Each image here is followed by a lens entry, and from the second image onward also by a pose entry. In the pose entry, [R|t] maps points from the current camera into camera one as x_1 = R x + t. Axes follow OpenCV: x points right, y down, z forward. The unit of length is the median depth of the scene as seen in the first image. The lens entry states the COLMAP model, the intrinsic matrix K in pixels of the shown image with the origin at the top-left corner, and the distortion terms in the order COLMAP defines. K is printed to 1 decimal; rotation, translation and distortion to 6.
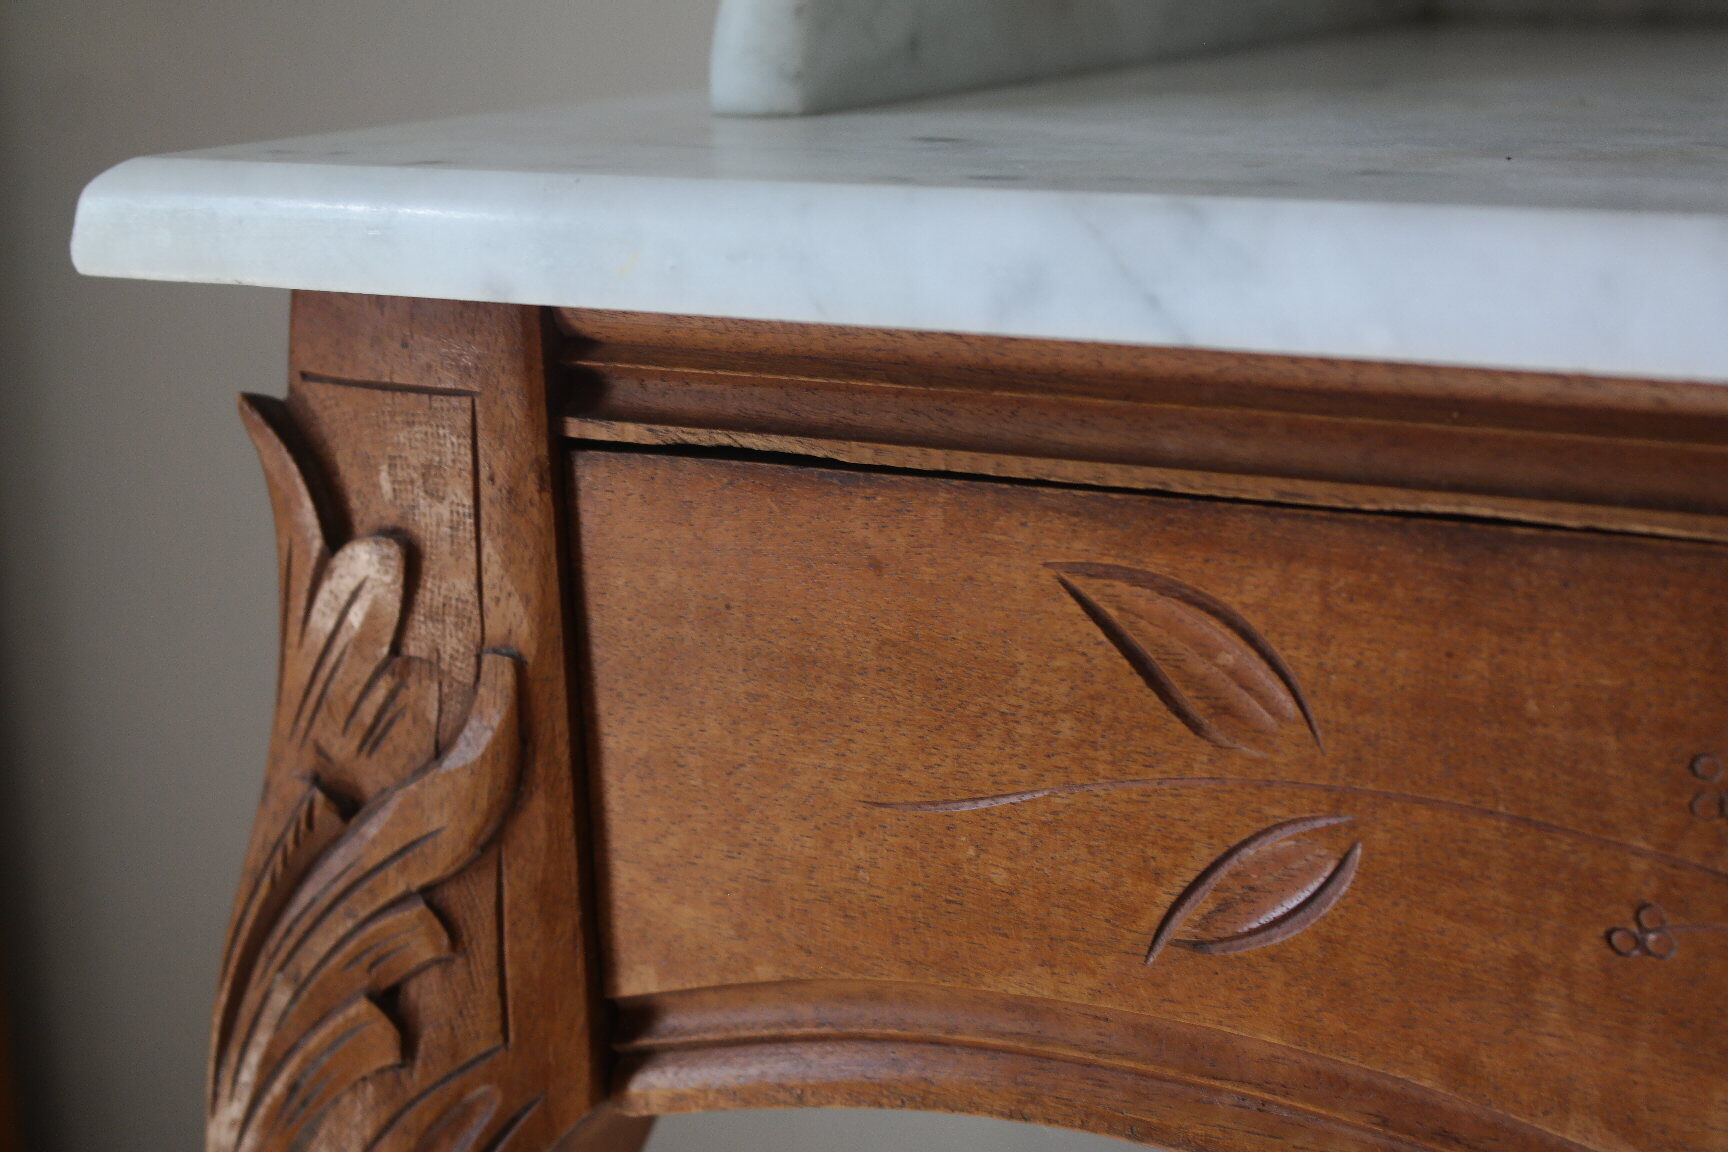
lens RADIAL K [[2661.3, 0, 852.4], [0, 2661.3, 566.1], [0, 0, 1]] dist [-0.007984, 0.000000]
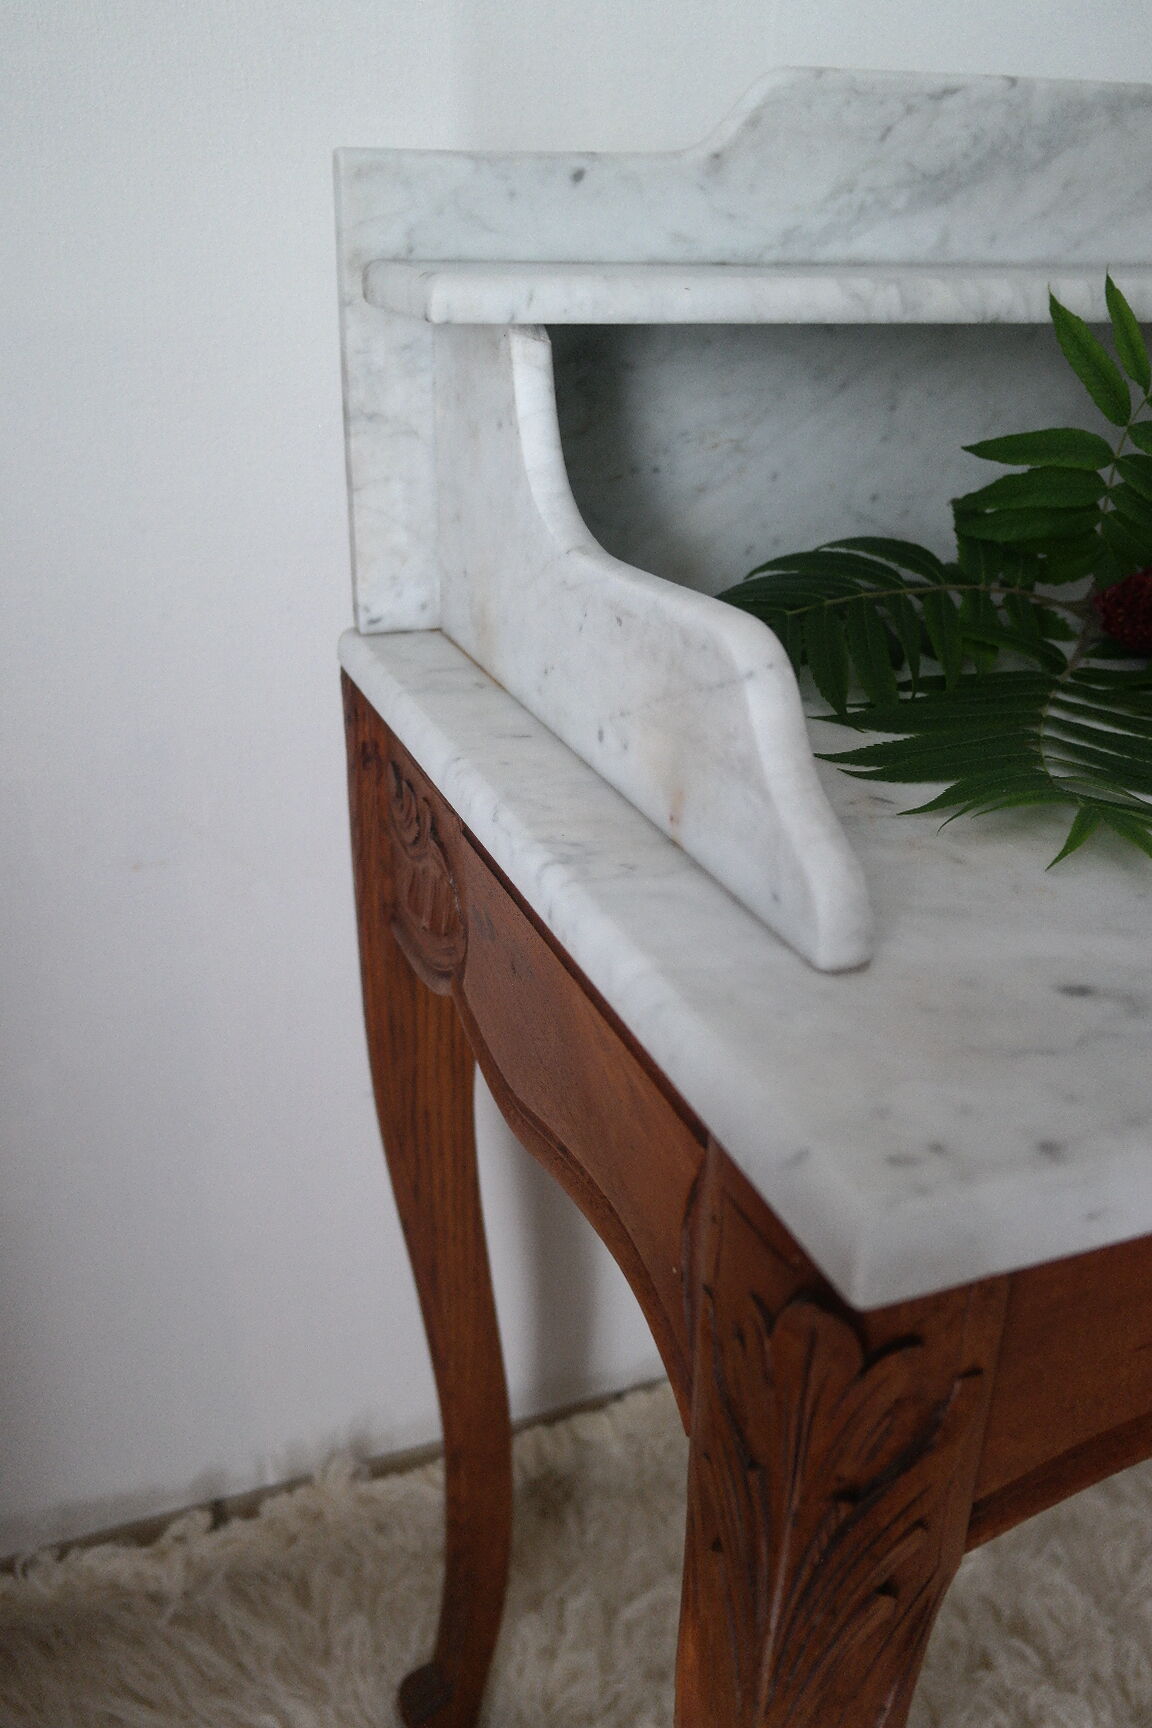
lens RADIAL K [[1469.8, 0, 606.6], [0, 1469.8, 868.0], [0, 0, 1]] dist [-0.009396, 0.012054]
pose [[0.636889, -0.291624, 0.713672, -0.873165], [0.159315, 0.955501, 0.248266, -0.552286], [-0.754315, -0.044419, 0.655008, 0.624072]]
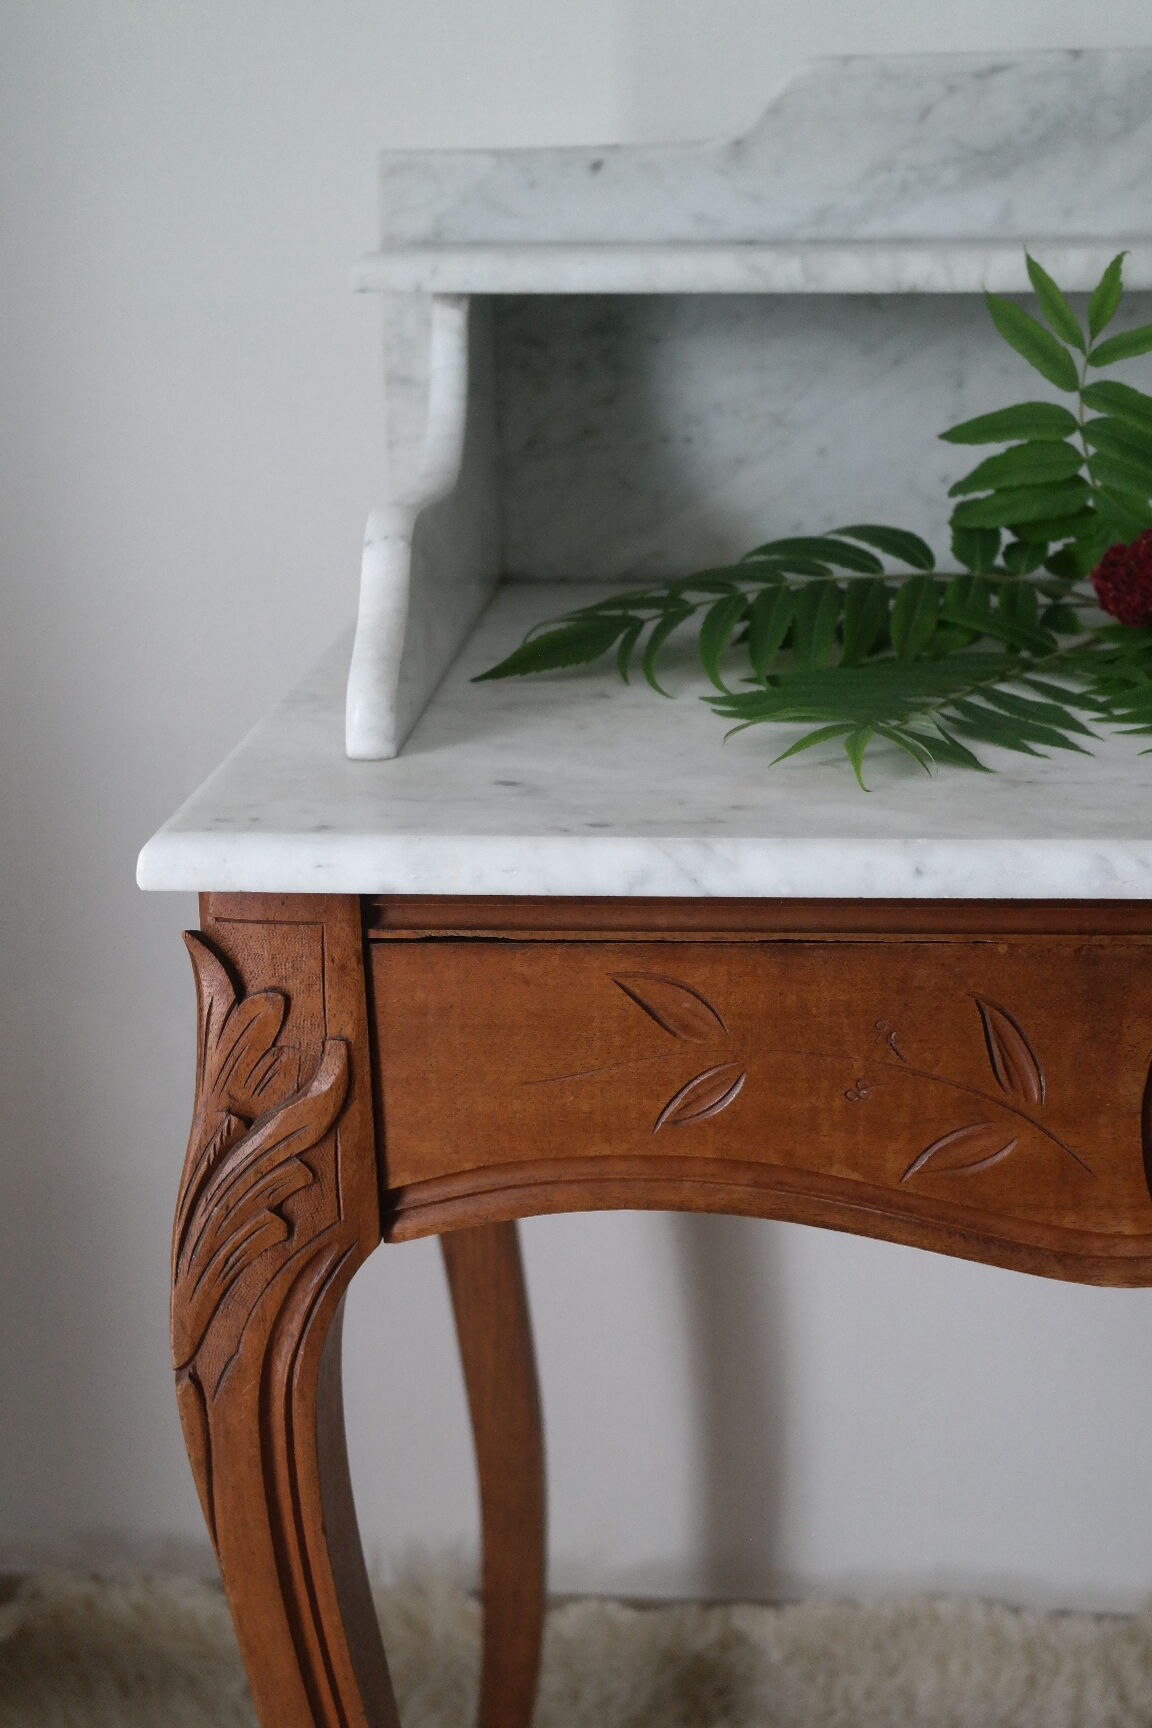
lens RADIAL K [[2309.0, 0, 576.7], [0, 2309.0, 862.4], [0, 0, 1]] dist [0.013793, 0.000000]
pose [[0.911747, -0.111414, 0.395353, -0.715888], [0.096984, 0.993688, 0.056369, -0.207148], [-0.399138, -0.013051, 0.916798, -0.831457]]
